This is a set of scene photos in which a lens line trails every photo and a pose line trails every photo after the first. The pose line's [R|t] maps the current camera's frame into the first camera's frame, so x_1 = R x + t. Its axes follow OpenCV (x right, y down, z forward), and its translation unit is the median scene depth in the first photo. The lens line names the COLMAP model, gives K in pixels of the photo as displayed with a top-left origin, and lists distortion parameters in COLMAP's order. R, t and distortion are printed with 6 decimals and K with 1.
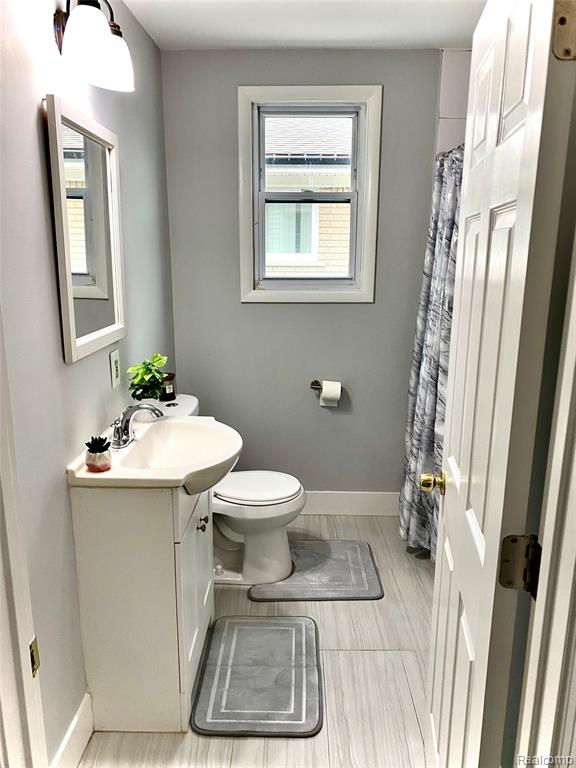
lens RADIAL K [[593.6, 0, 287.6], [0, 593.6, 381.0], [0, 0, 1]] dist [0.029360, -0.028419]
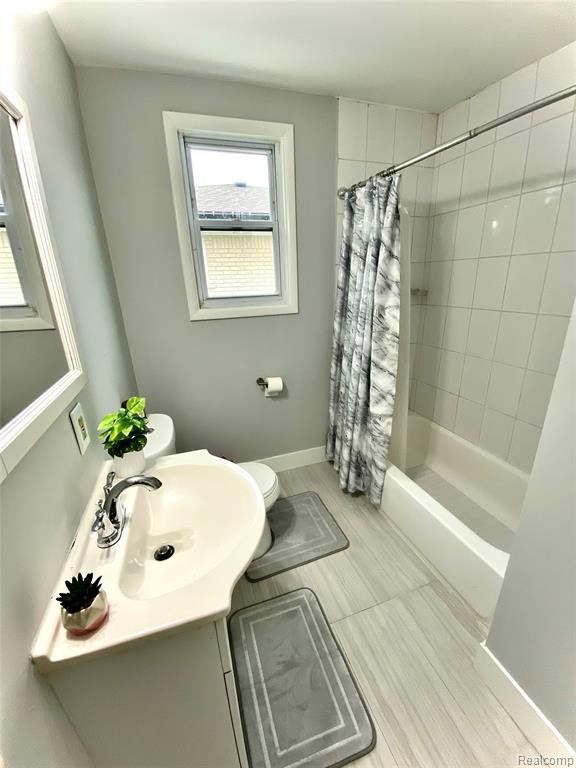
lens RADIAL K [[311.1, 0, 289.1], [0, 311.1, 380.3], [0, 0, 1]] dist [-0.000276, -0.004031]
pose [[0.940013, -0.143675, 0.309408, -0.111117], [0.110368, 0.986290, 0.122679, -0.078702], [-0.322792, -0.081171, 0.942983, 0.394662]]
